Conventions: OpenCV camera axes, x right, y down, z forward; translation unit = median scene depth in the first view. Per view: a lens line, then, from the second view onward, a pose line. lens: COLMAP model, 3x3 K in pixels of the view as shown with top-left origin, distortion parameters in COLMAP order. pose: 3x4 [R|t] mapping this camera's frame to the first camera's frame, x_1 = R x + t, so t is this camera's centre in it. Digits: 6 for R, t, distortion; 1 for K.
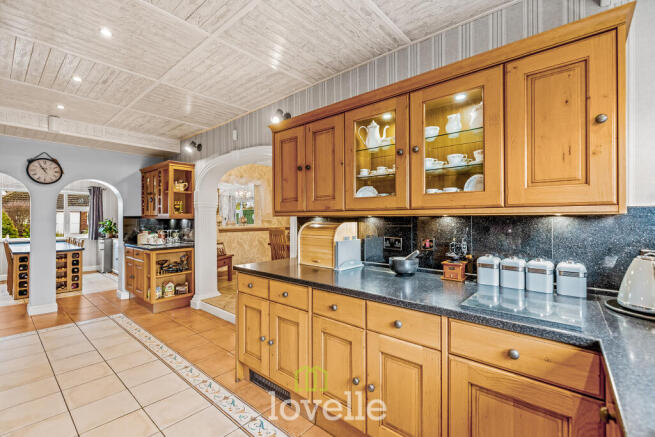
lens RADIAL K [[289.1, 0, 328.6], [0, 289.1, 214.3], [0, 0, 1]] dist [0.001034, -0.002142]
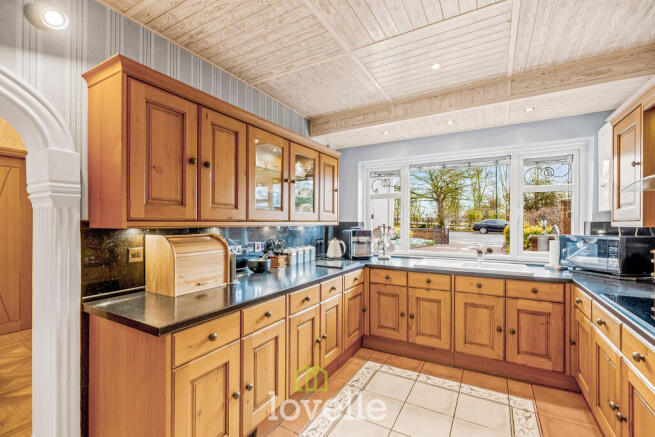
lens RADIAL K [[289.1, 0, 333.8], [0, 289.1, 219.9], [0, 0, 1]] dist [0.001034, -0.002142]
pose [[-0.199574, 0.015196, 0.979765, -1.144554], [-0.007814, 0.999823, -0.017099, -0.001640], [-0.979852, -0.011068, -0.199420, 1.041767]]
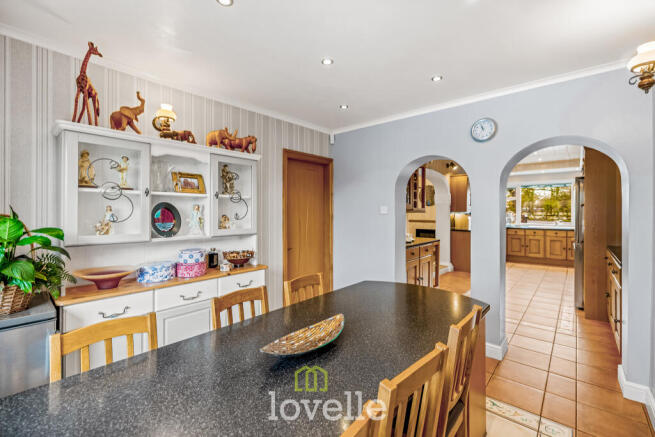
lens RADIAL K [[289.1, 0, 324.9], [0, 289.1, 215.2], [0, 0, 1]] dist [0.001034, -0.002142]
pose [[0.009011, 0.002295, 0.999957, -3.856926], [-0.001776, 0.999996, -0.002279, 0.056635], [-0.999958, -0.001756, 0.009015, 3.169274]]
